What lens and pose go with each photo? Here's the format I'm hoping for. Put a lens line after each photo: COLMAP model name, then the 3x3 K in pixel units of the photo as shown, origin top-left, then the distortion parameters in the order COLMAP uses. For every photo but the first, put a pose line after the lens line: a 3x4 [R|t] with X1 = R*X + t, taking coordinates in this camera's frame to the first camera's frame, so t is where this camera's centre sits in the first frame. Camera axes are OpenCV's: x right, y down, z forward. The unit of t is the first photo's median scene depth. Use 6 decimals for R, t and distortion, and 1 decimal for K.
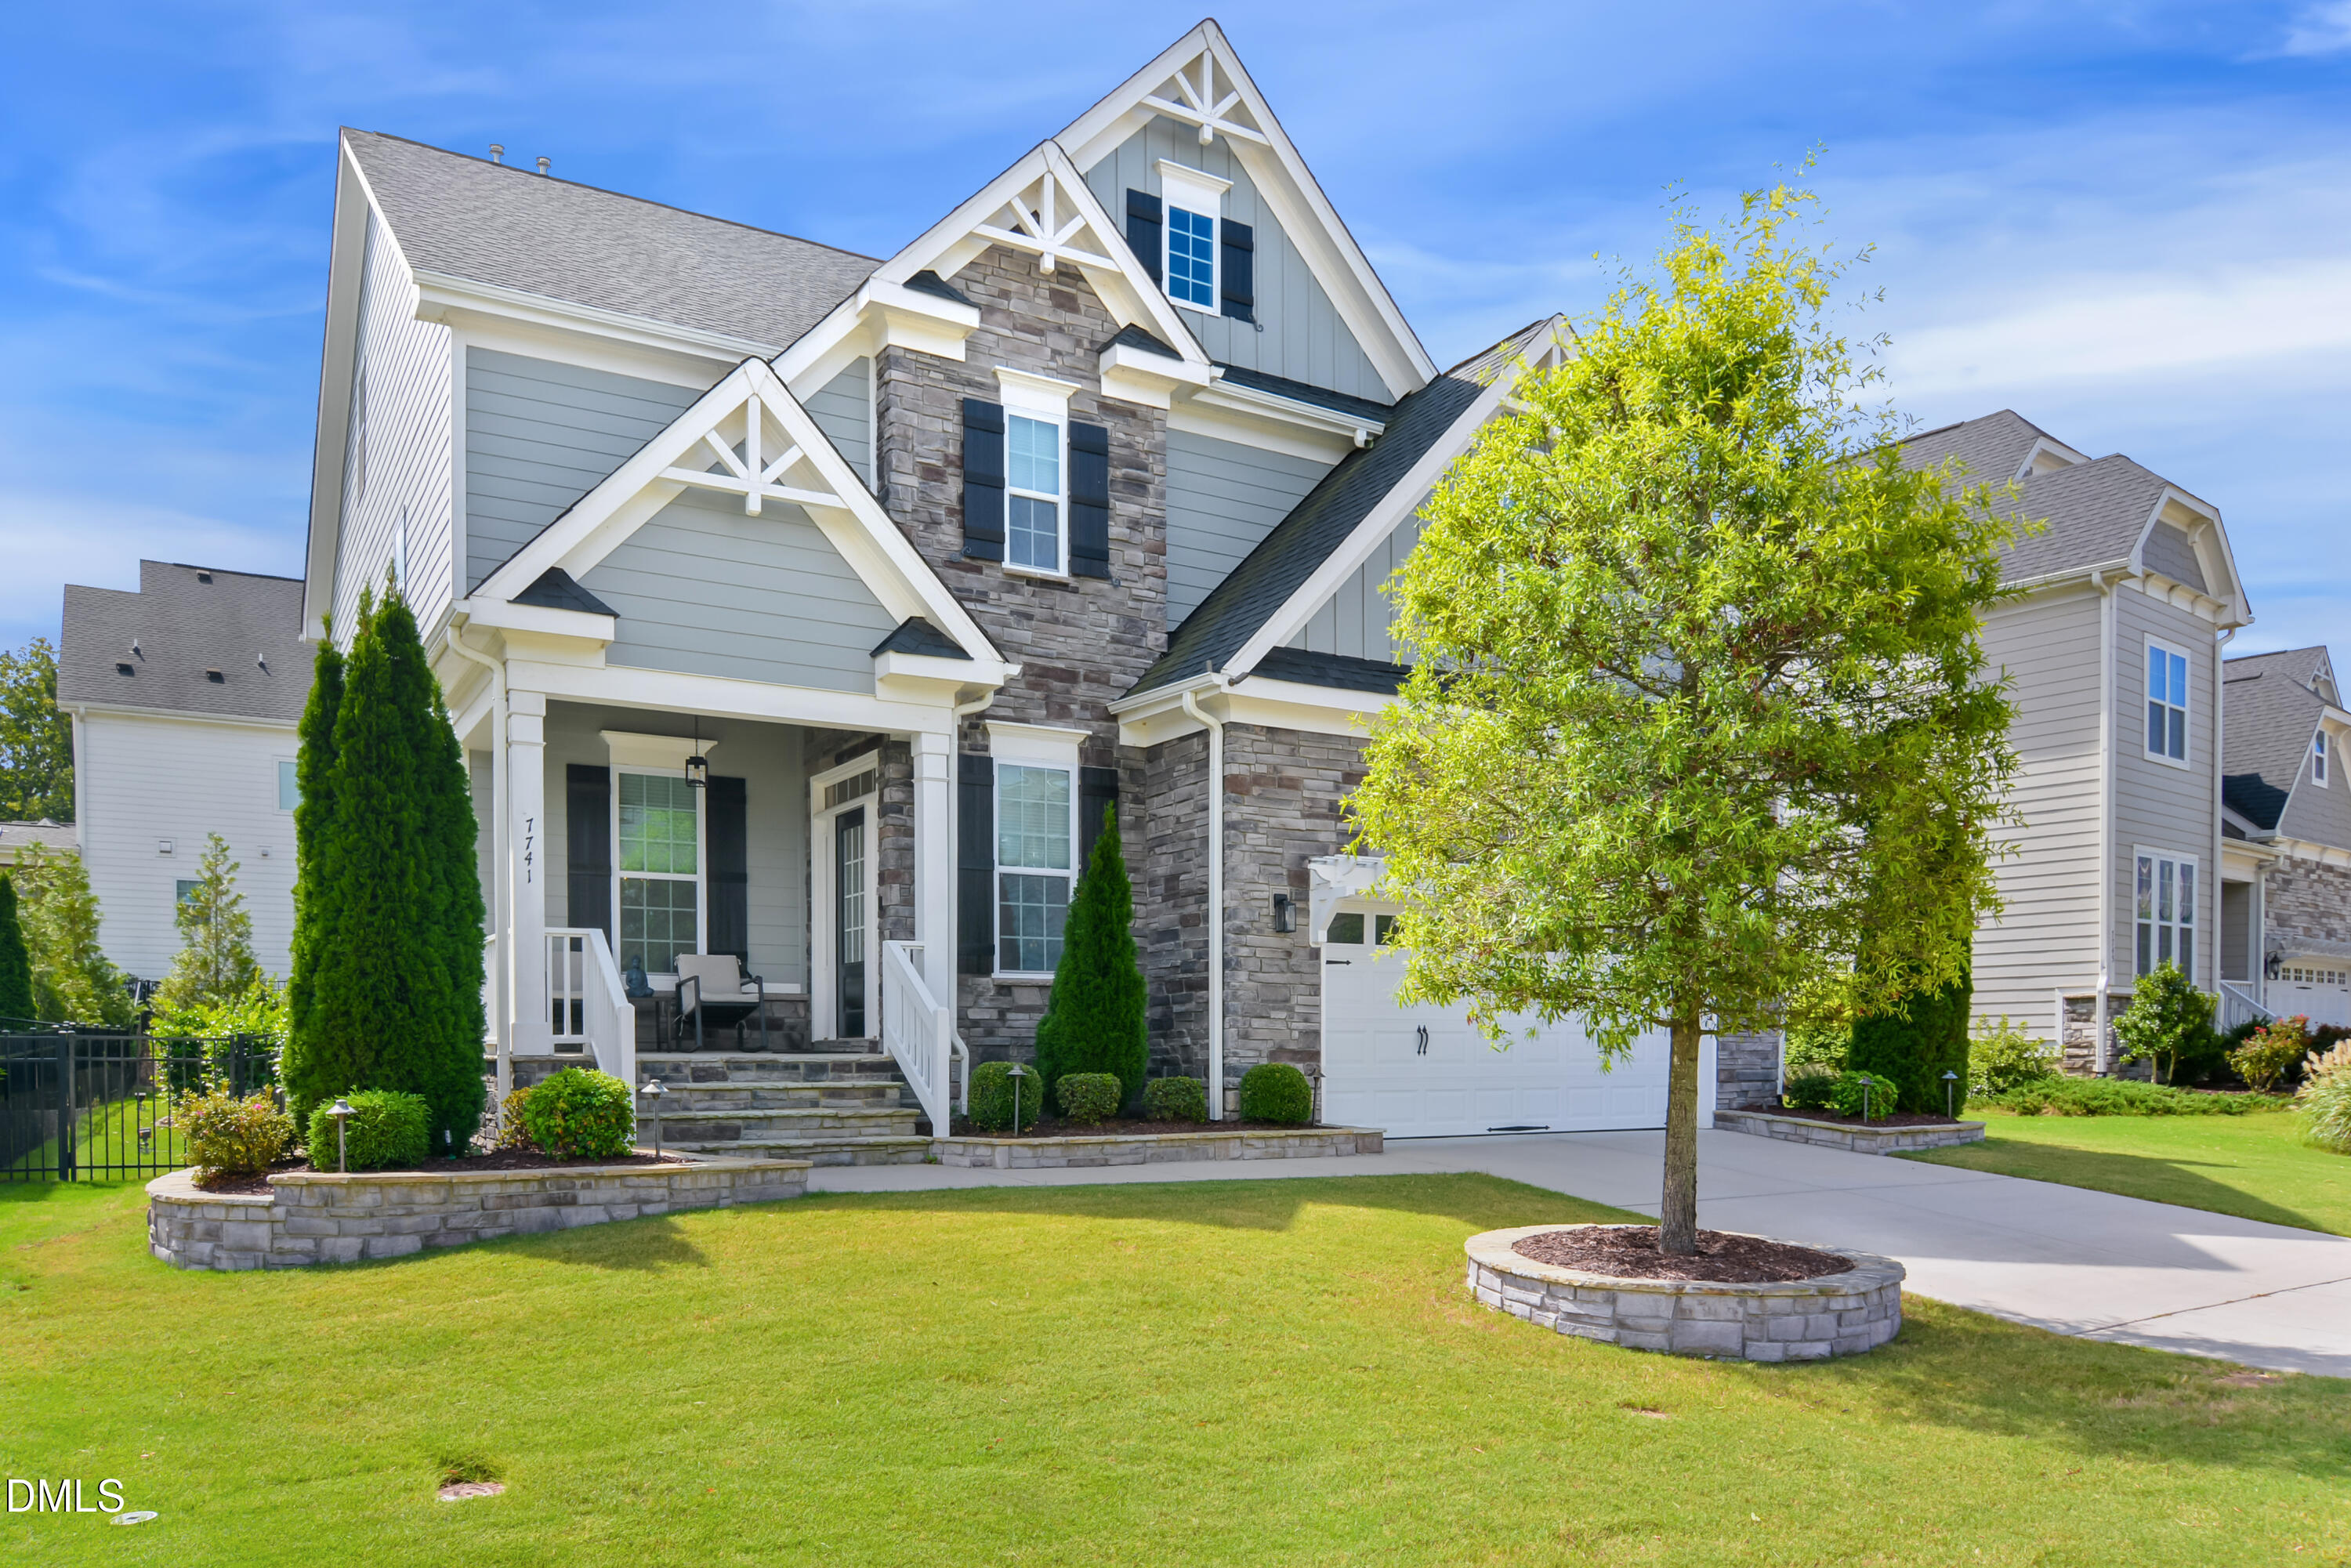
lens RADIAL K [[1625.5, 0, 1175.5], [0, 1625.5, 784.0], [0, 0, 1]] dist [-0.023769, 0.000971]
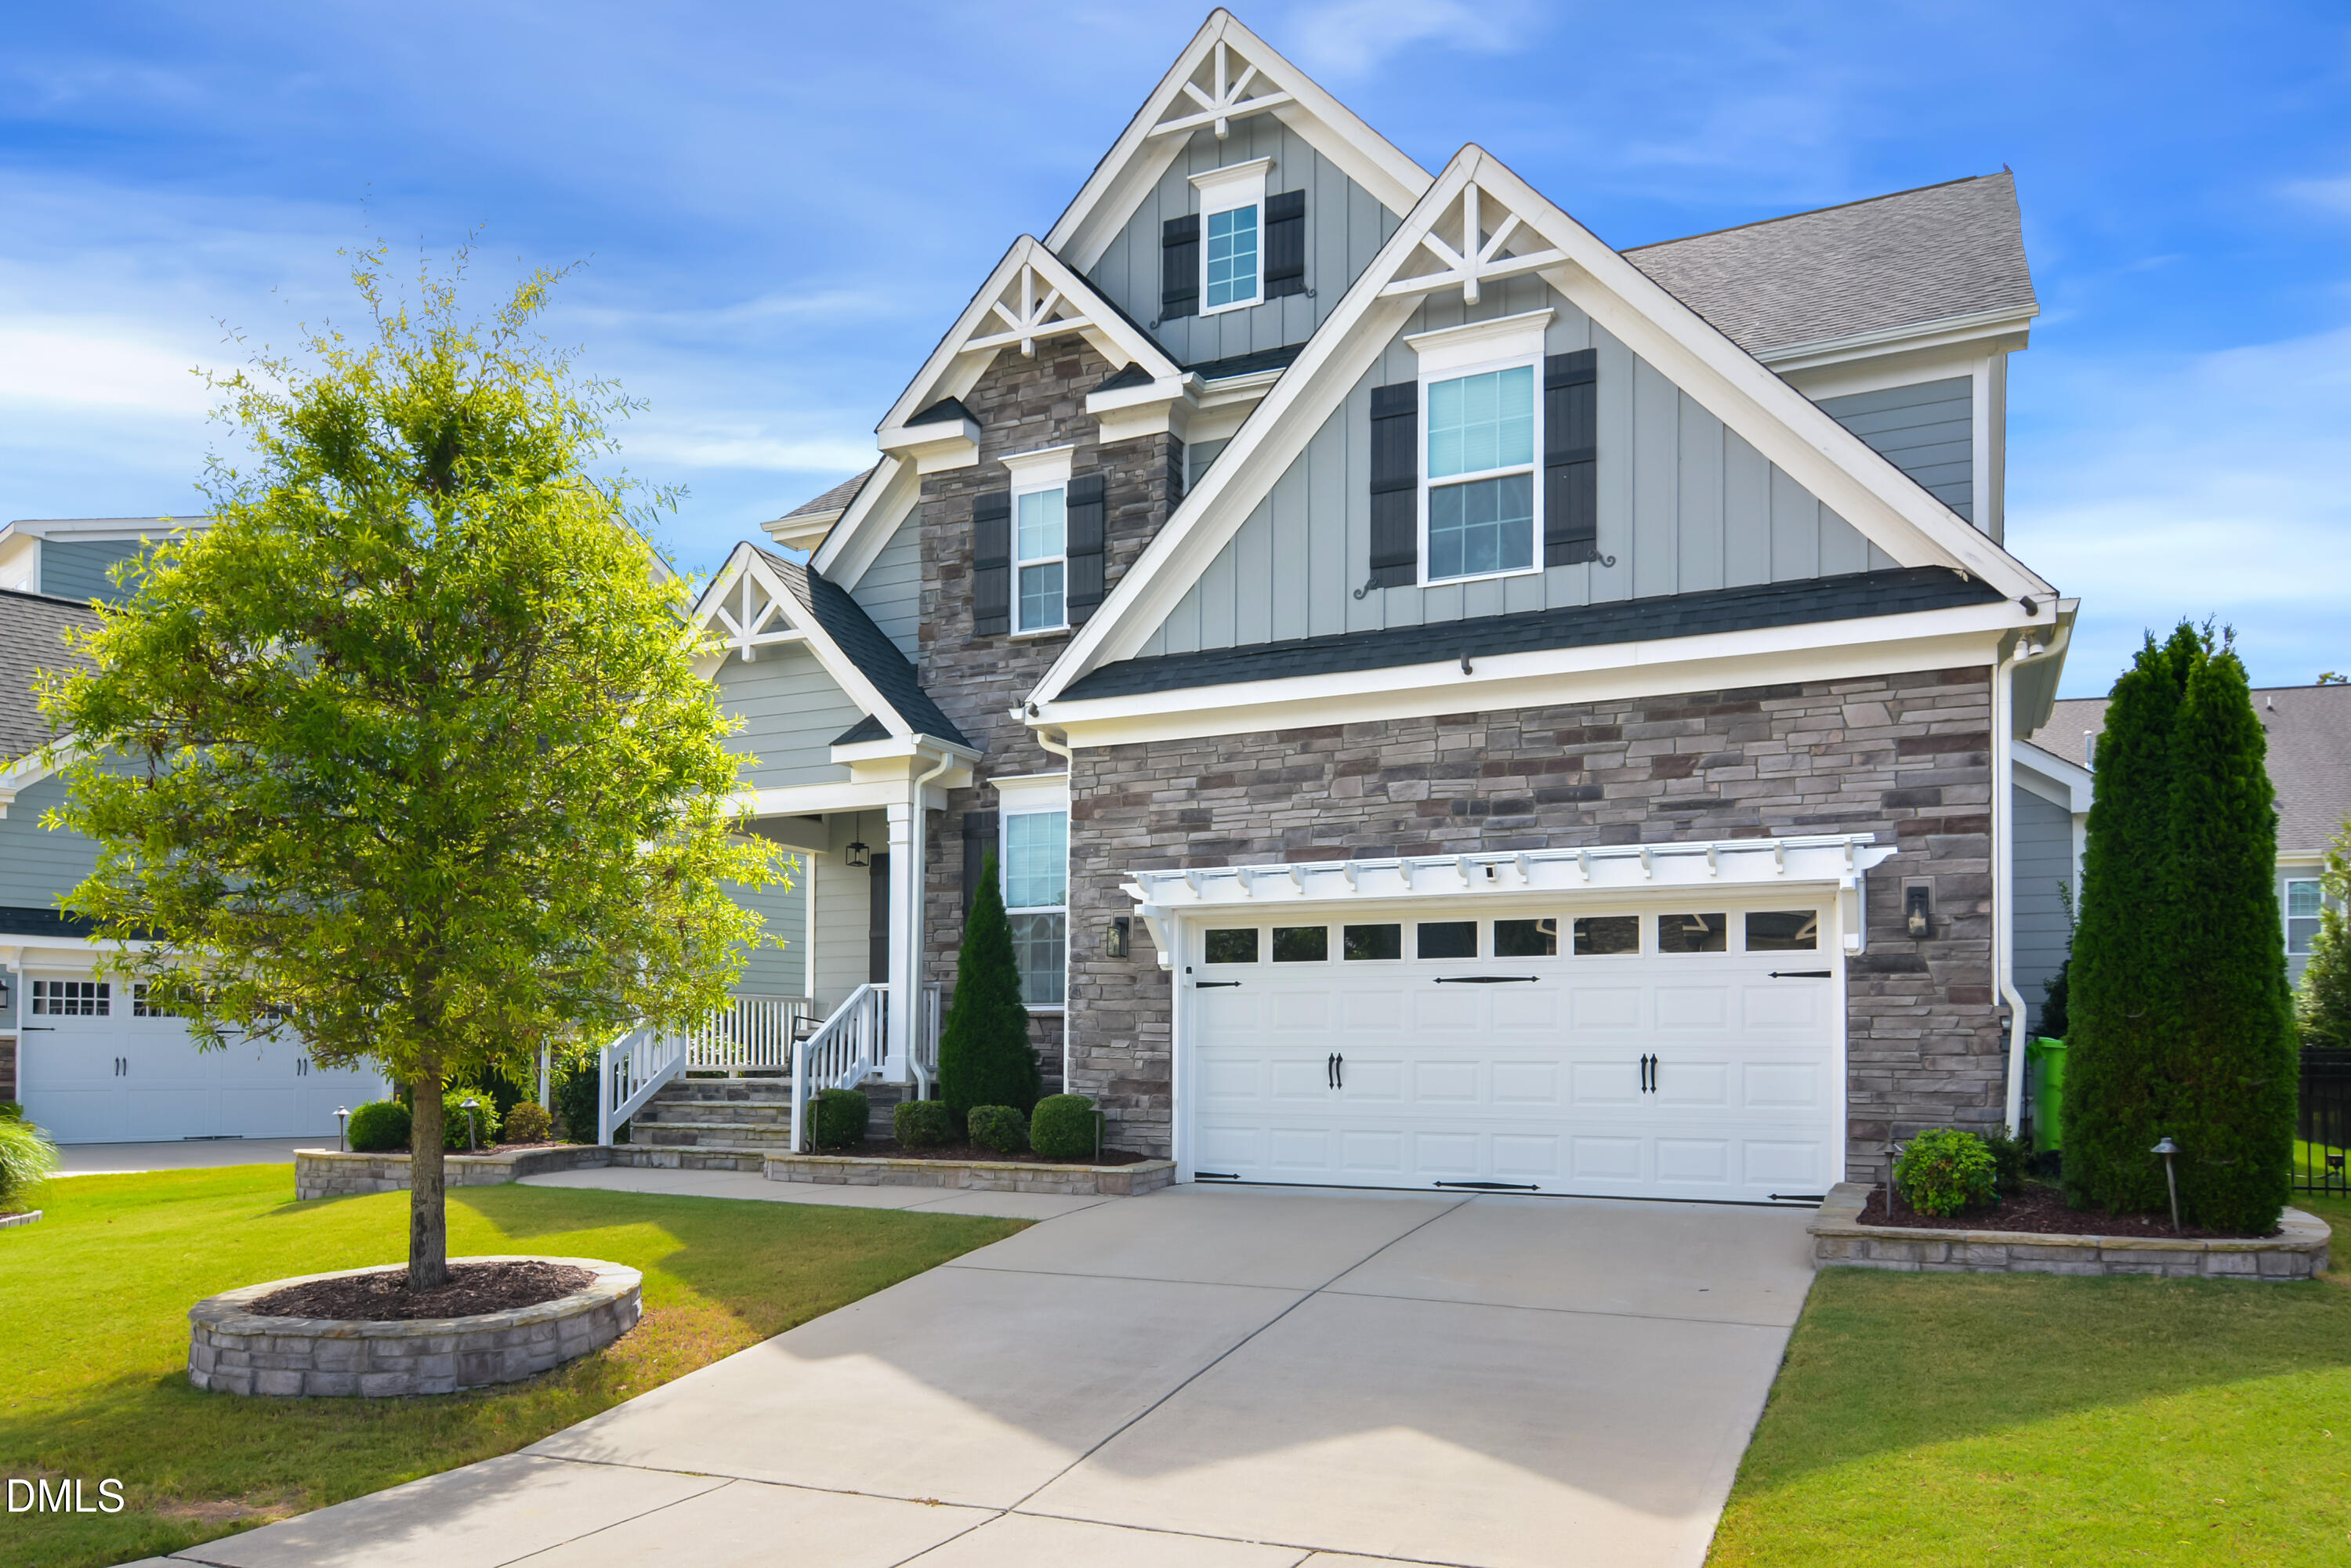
lens RADIAL K [[1595.1, 0, 1177.4], [0, 1595.1, 761.6], [0, 0, 1]] dist [0.008132, 0.002322]
pose [[0.553939, -0.151071, -0.818736, 0.859415], [0.130395, 0.987006, -0.093897, 0.069108], [0.822283, -0.054746, 0.566440, 0.492580]]
